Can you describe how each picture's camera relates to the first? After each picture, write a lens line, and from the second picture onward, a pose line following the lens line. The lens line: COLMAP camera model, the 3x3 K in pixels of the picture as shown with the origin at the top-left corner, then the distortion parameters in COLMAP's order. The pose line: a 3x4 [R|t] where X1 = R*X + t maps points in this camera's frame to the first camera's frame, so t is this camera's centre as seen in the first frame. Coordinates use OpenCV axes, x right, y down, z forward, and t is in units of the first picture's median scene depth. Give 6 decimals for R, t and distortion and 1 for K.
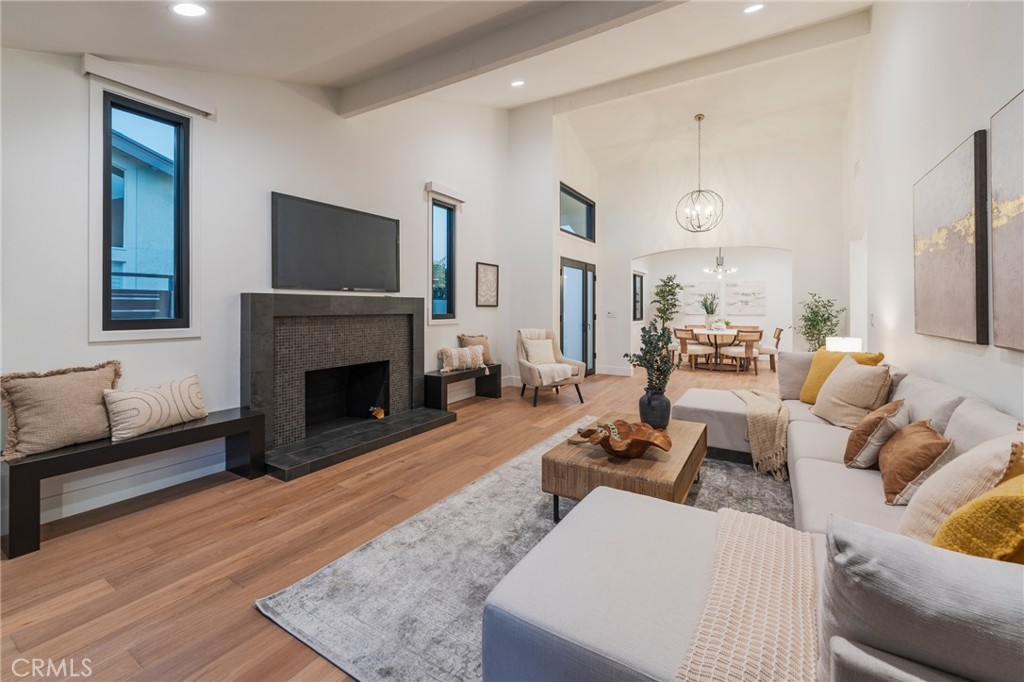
lens RADIAL K [[420.9, 0, 511.5], [0, 420.9, 306.5], [0, 0, 1]] dist [0.000023, -0.000500]
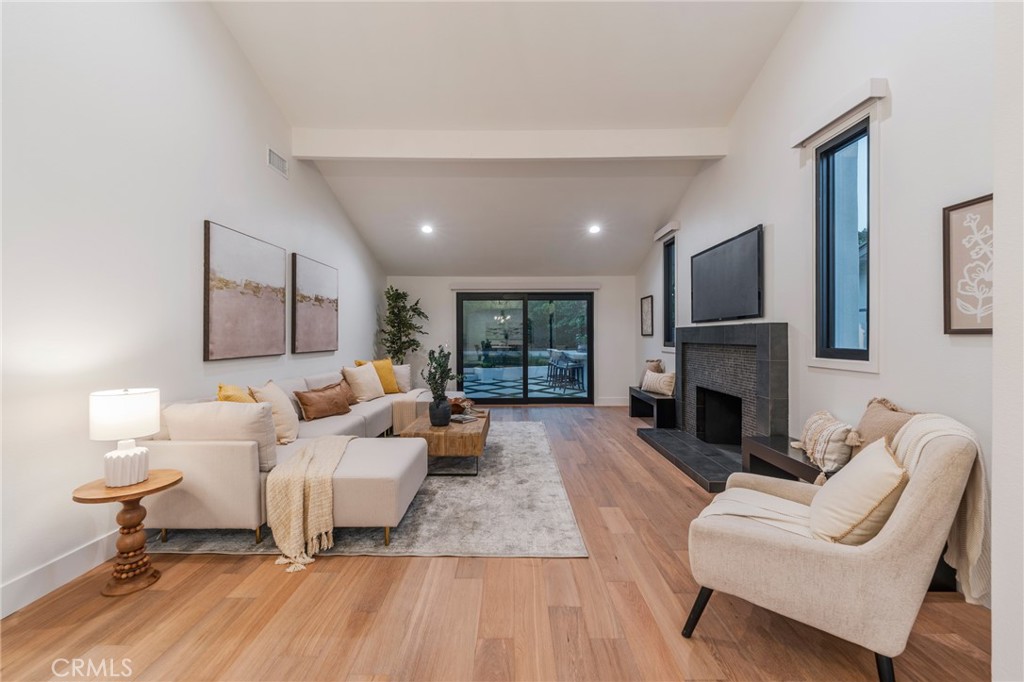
lens RADIAL K [[420.9, 0, 509.5], [0, 420.9, 338.9], [0, 0, 1]] dist [0.000023, -0.000500]
pose [[-0.855637, 0.002525, -0.517571, 0.557183], [0.001493, 0.999996, 0.002410, 0.004081], [0.517575, 0.001290, -0.855637, 1.487532]]
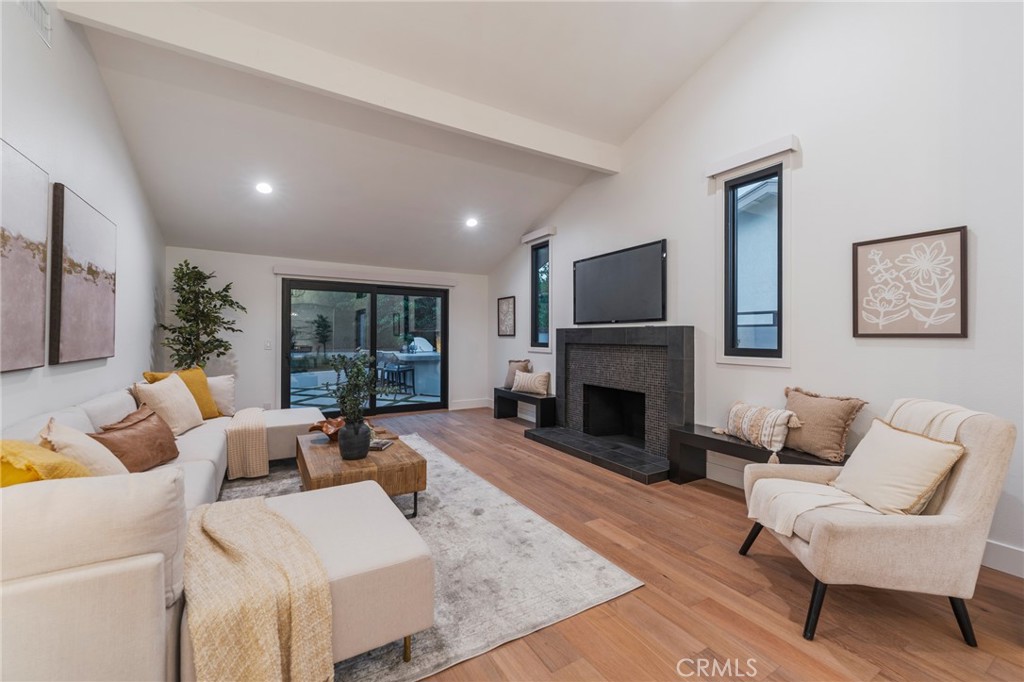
lens RADIAL K [[420.9, 0, 516.4], [0, 420.9, 335.3], [0, 0, 1]] dist [0.000023, -0.000500]
pose [[-0.453521, -0.006834, -0.891220, 0.688628], [-0.003271, 0.999977, -0.006003, 0.003056], [0.891240, 0.000193, -0.453532, 1.171381]]
